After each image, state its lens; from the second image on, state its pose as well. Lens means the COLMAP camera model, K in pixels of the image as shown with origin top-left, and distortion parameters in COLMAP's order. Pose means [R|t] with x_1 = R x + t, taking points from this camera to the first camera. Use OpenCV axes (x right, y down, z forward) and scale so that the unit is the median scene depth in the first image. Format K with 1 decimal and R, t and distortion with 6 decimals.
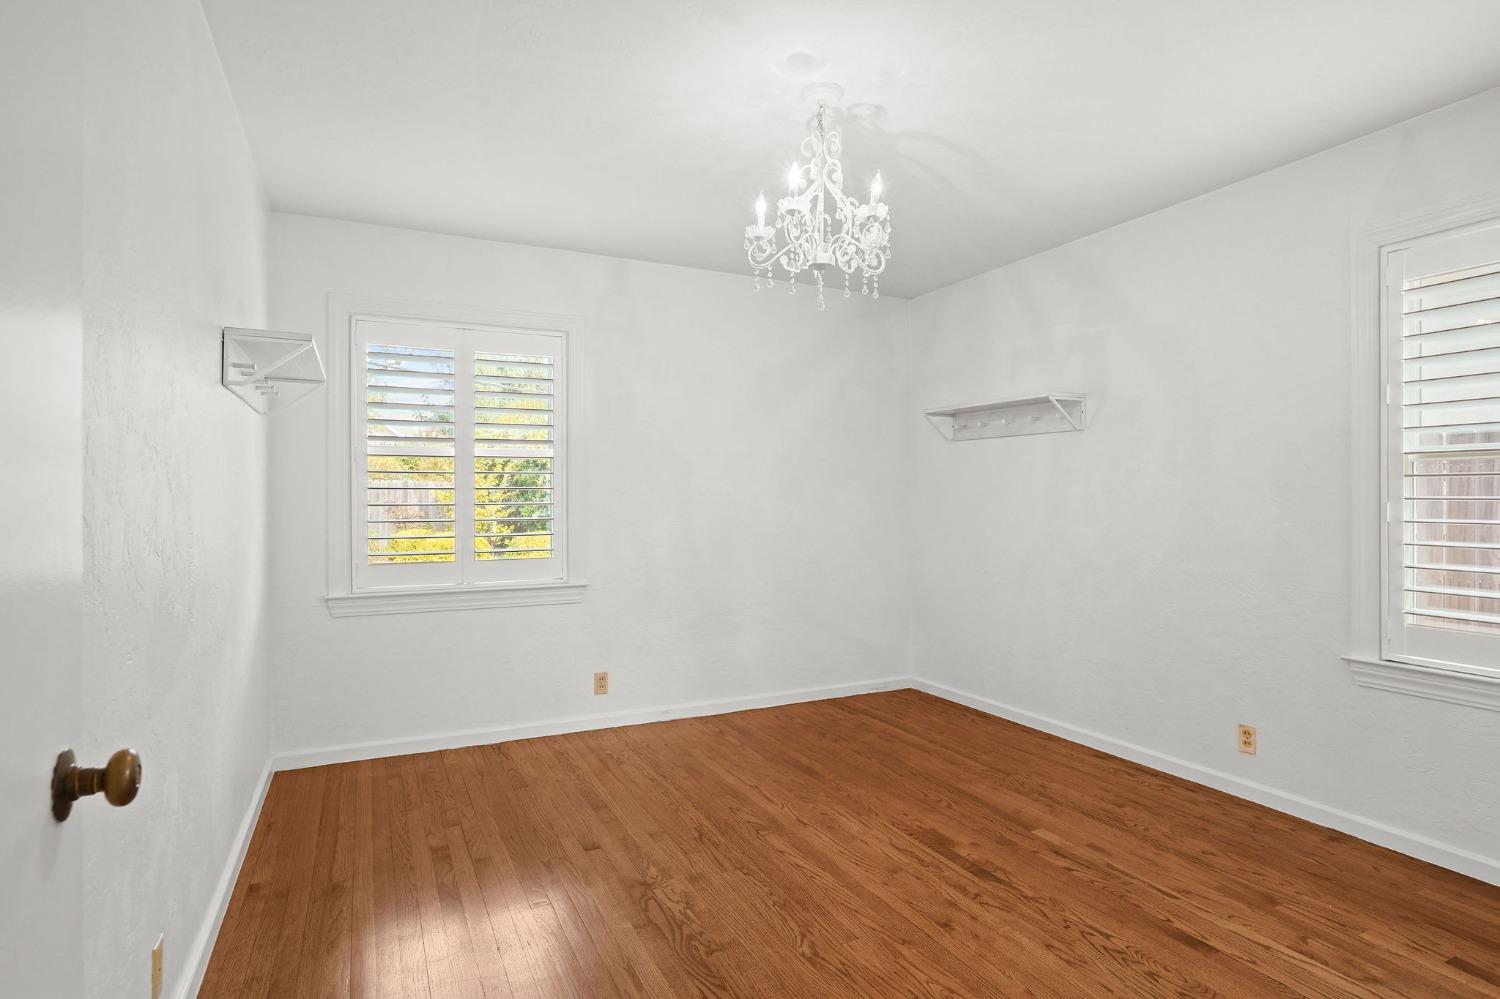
lens RADIAL K [[793.0, 0, 750.1], [0, 793.0, 501.0], [0, 0, 1]] dist [-0.000674, 0.000179]
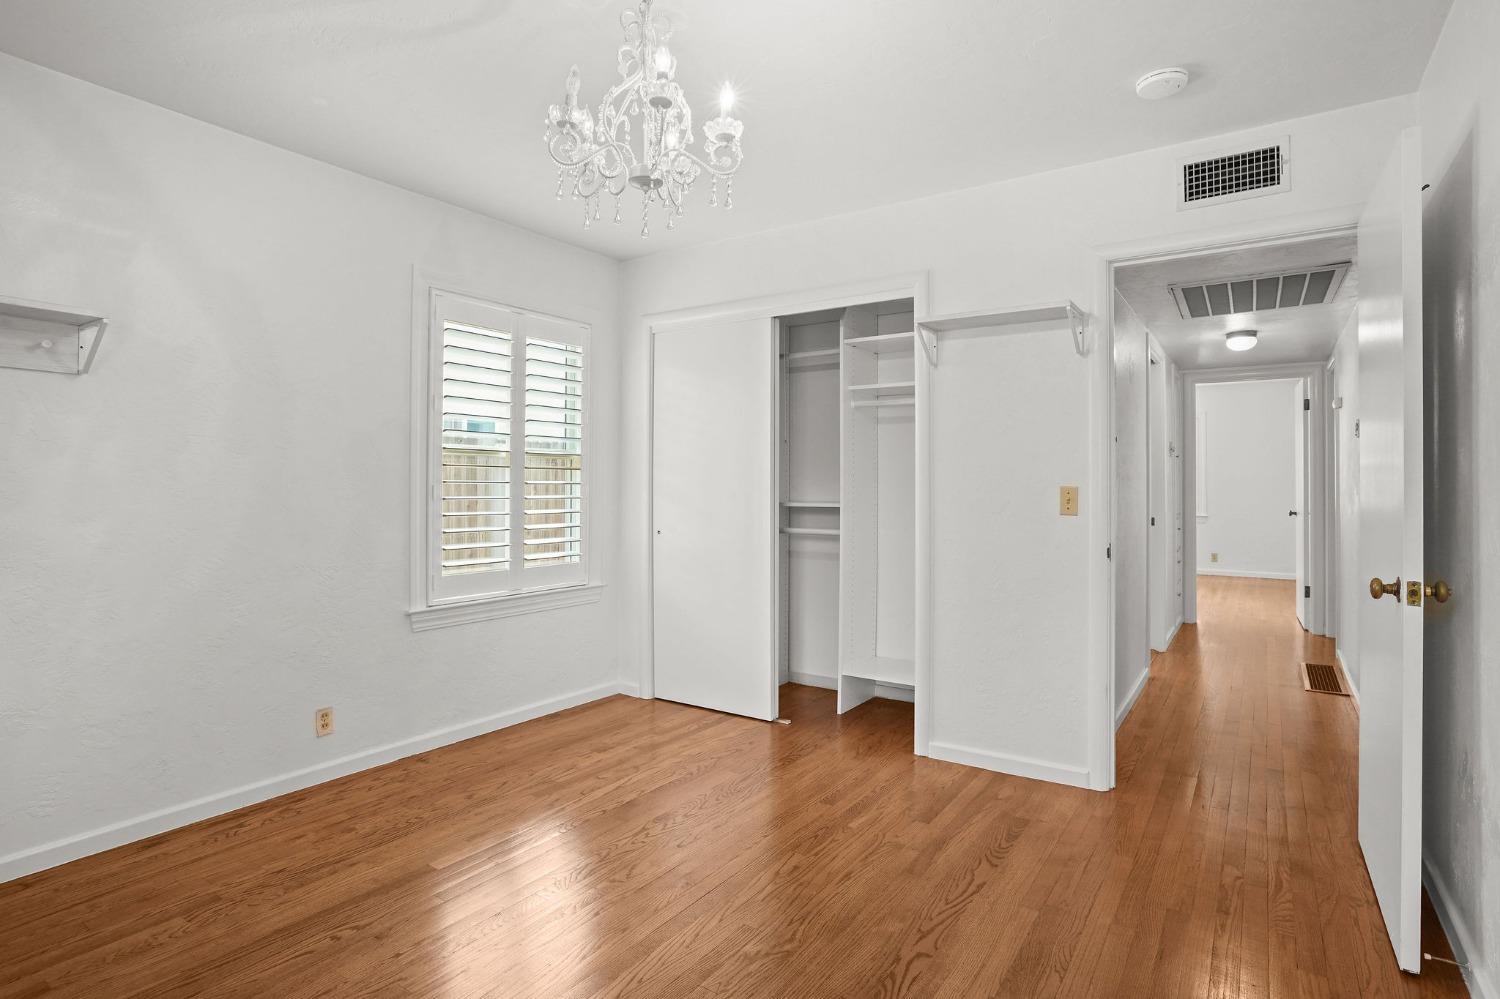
lens RADIAL K [[785.8, 0, 750.1], [0, 785.8, 480.9], [0, 0, 1]] dist [-0.001278, -0.000229]
pose [[-0.498326, 0.003614, 0.866982, -0.538613], [-0.003005, 0.999978, -0.005895, 0.001482], [-0.866985, -0.005543, -0.498304, 1.109033]]
